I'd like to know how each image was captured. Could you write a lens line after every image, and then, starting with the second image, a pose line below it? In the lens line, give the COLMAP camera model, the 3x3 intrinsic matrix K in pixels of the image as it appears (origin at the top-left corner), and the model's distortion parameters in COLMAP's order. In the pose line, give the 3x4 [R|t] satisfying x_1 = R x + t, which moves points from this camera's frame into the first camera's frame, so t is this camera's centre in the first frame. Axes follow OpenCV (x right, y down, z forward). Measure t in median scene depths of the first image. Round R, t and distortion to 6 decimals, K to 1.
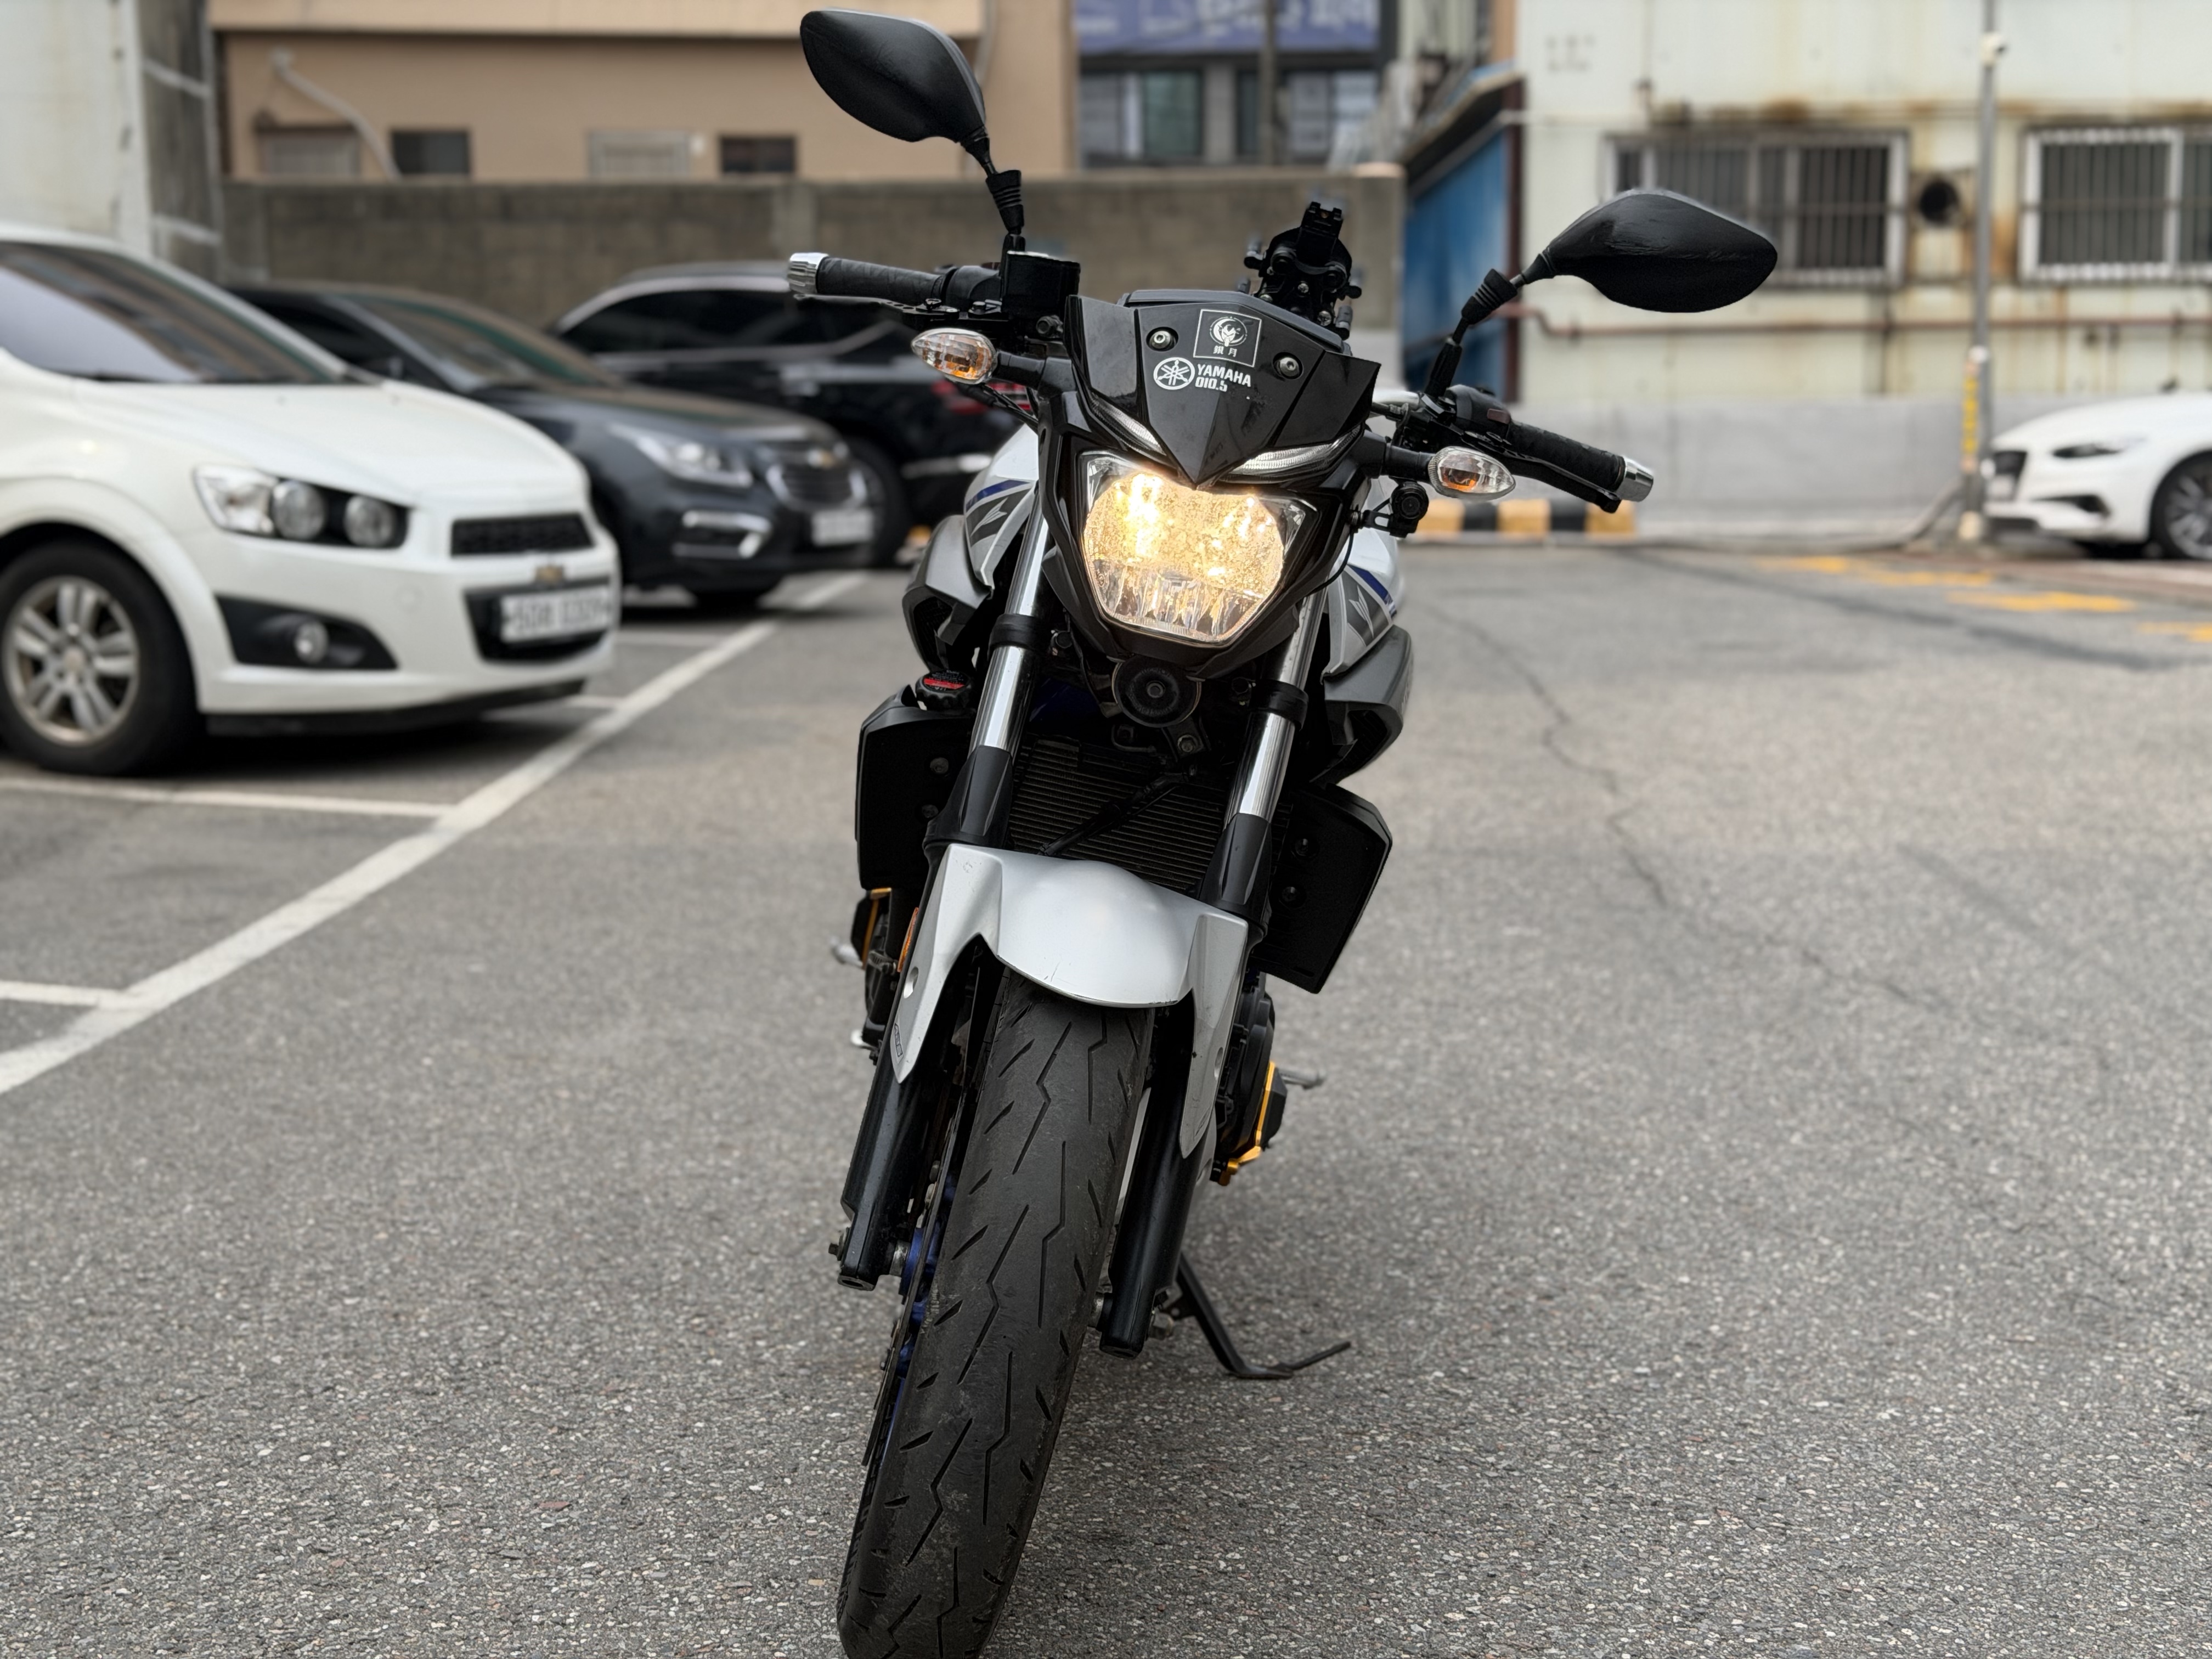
lens RADIAL K [[3071.4, 0, 1100.7], [0, 3071.4, 838.6], [0, 0, 1]] dist [0.103437, 0.000000]
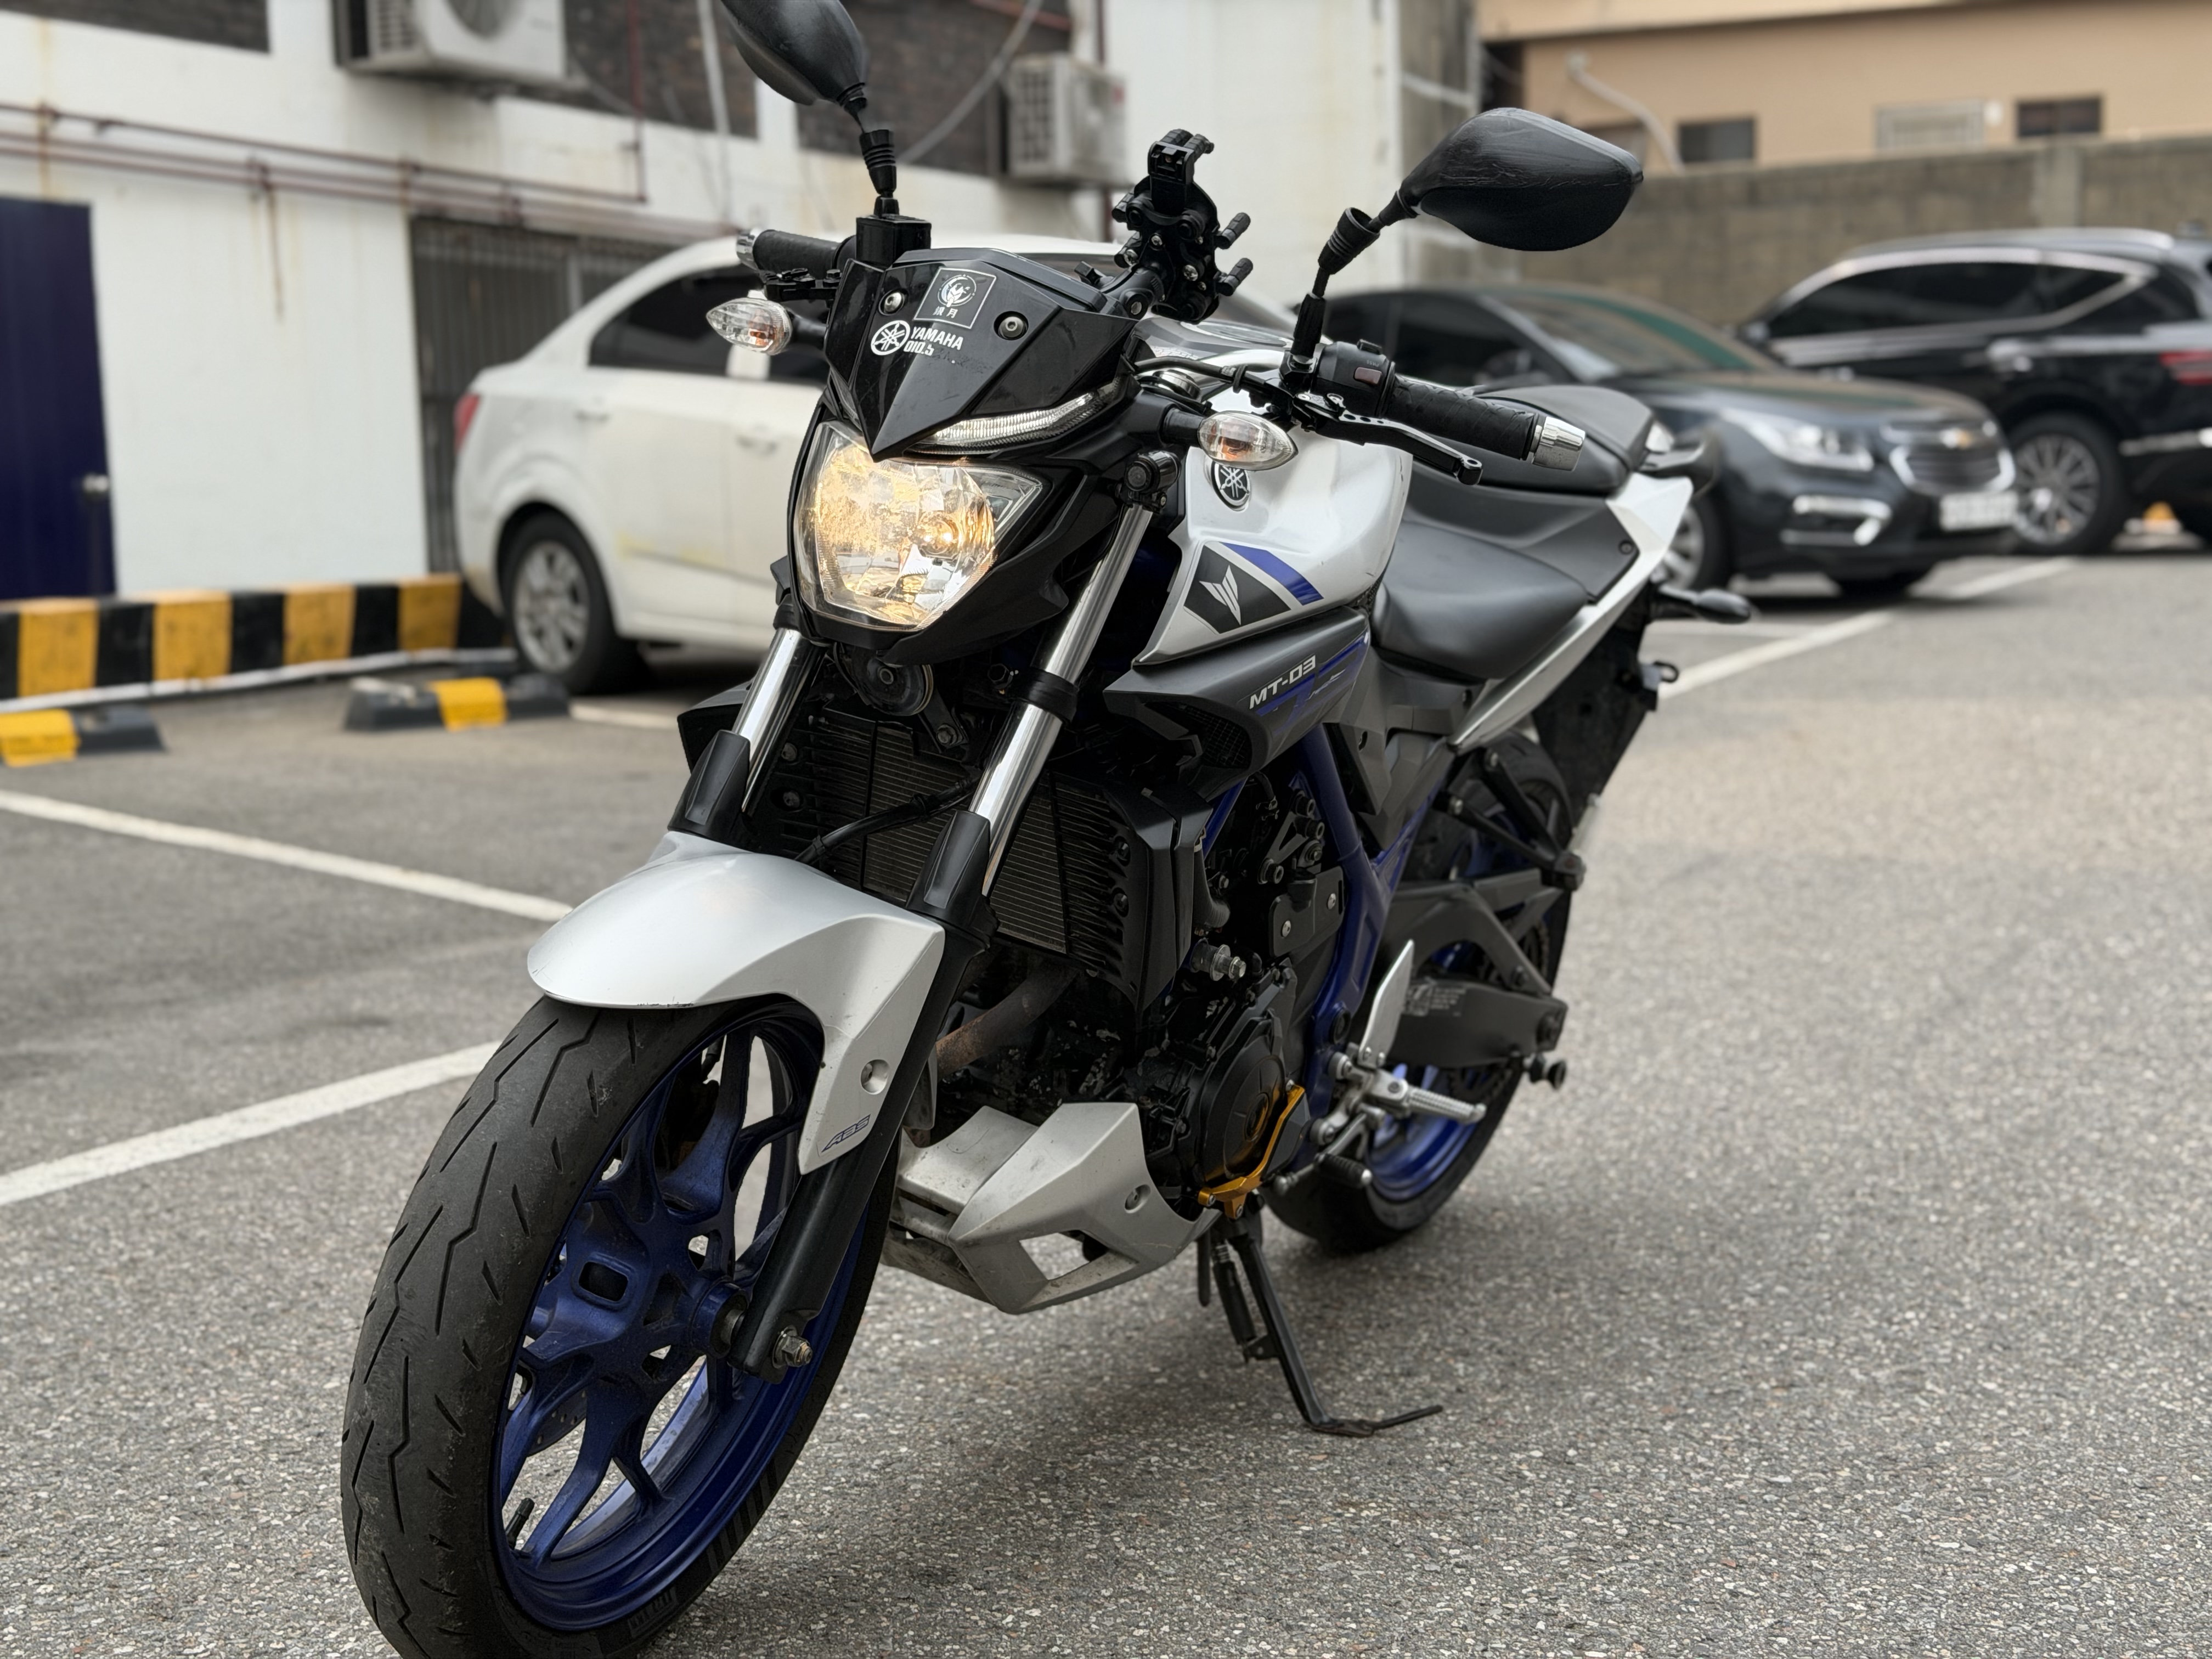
lens RADIAL K [[3071.4, 0, 1105.1], [0, 3071.4, 822.9], [0, 0, 1]] dist [0.103437, 0.000000]
pose [[0.898439, 0.038095, -0.437443, 0.455159], [-0.039048, 0.999214, 0.006819, -0.011750], [0.437359, 0.010955, 0.899220, 0.173052]]
